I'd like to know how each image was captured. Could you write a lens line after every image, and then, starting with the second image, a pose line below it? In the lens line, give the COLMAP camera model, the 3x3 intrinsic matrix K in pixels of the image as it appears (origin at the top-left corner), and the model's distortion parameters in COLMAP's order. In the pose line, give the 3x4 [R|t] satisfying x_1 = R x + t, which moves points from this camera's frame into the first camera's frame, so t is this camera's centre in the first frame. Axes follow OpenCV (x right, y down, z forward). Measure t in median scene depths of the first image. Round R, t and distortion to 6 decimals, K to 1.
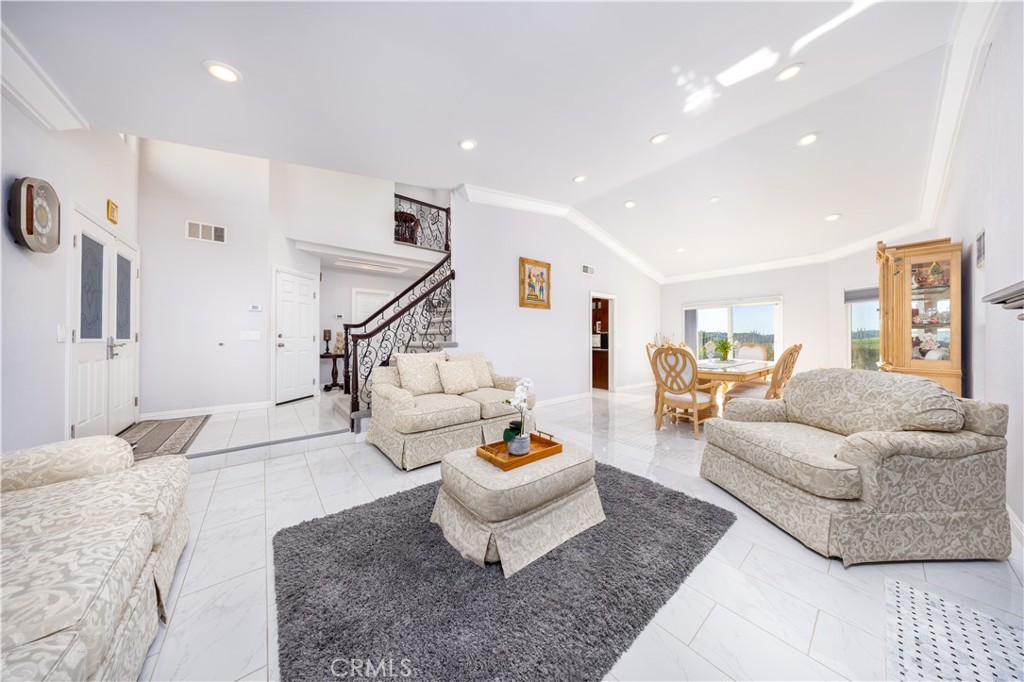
lens RADIAL K [[297.1, 0, 516.2], [0, 297.1, 338.1], [0, 0, 1]] dist [0.000426, 0.000106]
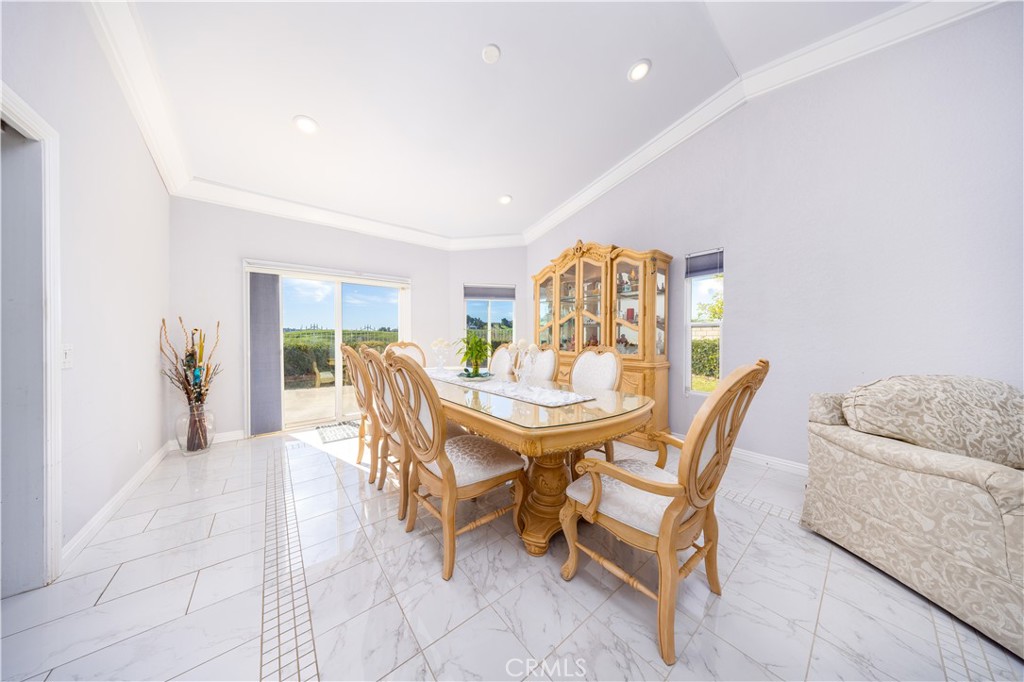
lens RADIAL K [[298.8, 0, 515.6], [0, 298.8, 339.7], [0, 0, 1]] dist [-0.009271, -0.000023]
pose [[-0.000456, -0.005232, 0.999986, 0.160593], [-0.003149, 0.999981, 0.005231, 0.007097], [-0.999995, -0.003146, -0.000472, 0.851281]]
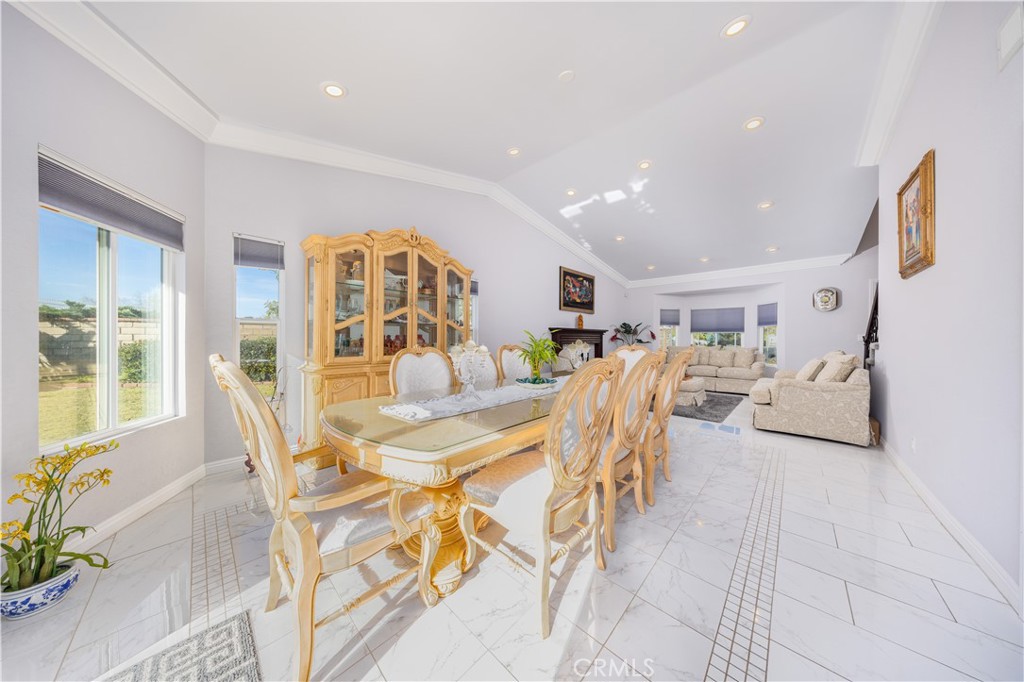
lens RADIAL K [[298.8, 0, 515.6], [0, 298.8, 339.7], [0, 0, 1]] dist [-0.009271, -0.000023]
pose [[-0.992800, -0.001595, -0.119776, 0.754787], [-0.001757, 0.999998, 0.001250, 0.009148], [0.119774, 0.001451, -0.992800, 1.368869]]
